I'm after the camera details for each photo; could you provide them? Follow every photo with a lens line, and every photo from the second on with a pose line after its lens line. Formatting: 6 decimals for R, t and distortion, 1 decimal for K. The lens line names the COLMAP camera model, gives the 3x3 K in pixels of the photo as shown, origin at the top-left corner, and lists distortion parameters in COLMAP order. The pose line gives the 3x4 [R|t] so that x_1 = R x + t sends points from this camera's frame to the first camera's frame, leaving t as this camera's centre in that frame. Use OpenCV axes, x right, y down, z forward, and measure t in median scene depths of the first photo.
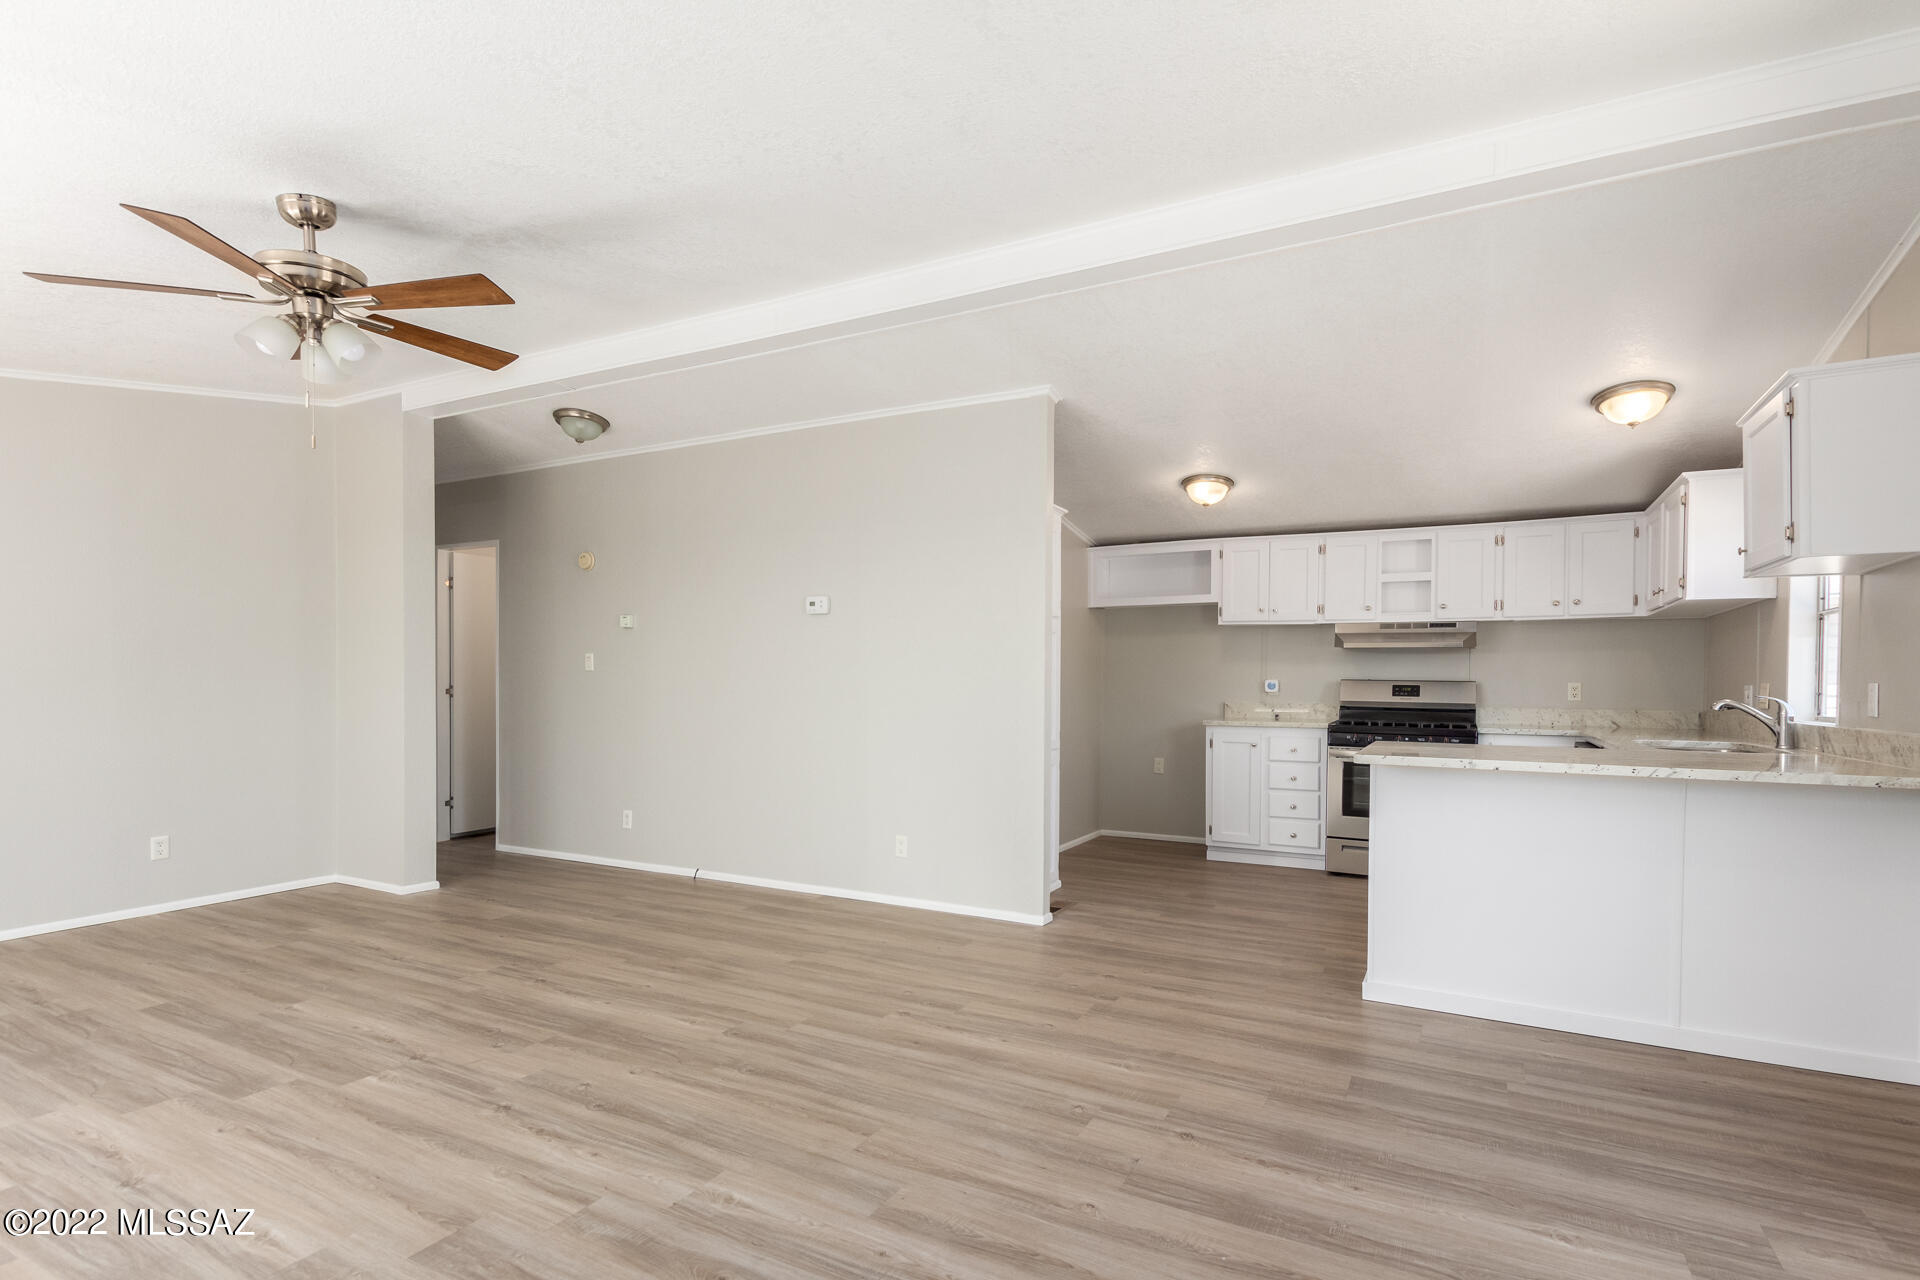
lens RADIAL K [[896.2, 0, 1021.1], [0, 896.2, 690.4], [0, 0, 1]] dist [0.004943, -0.003701]
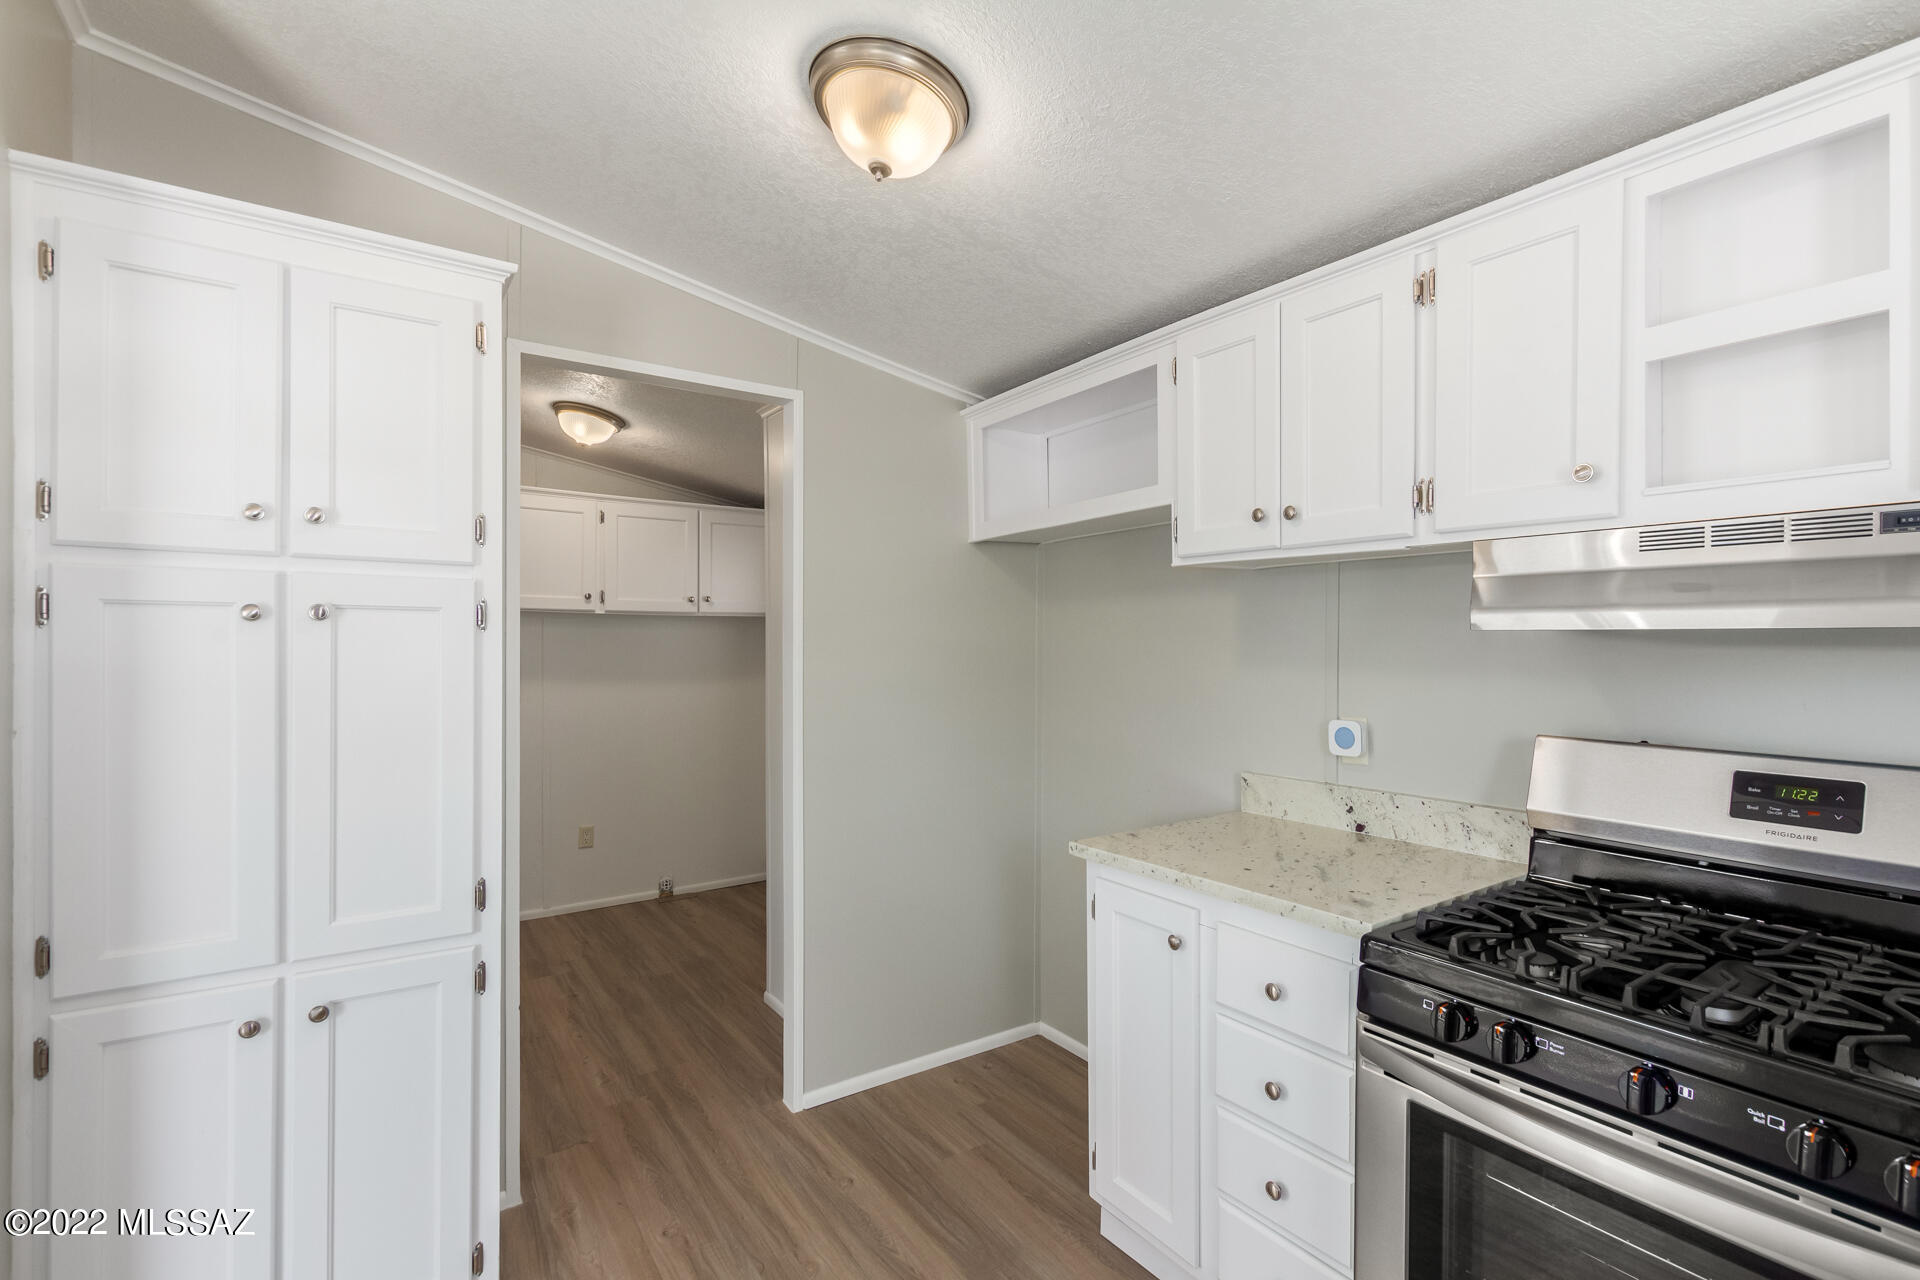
lens RADIAL K [[896.2, 0, 997.5], [0, 896.2, 644.0], [0, 0, 1]] dist [0.004943, -0.003701]
pose [[0.865329, -0.006988, -0.501156, 0.451833], [0.003958, 0.999967, -0.007110, -0.052162], [0.501189, 0.004169, 0.865328, 0.855222]]
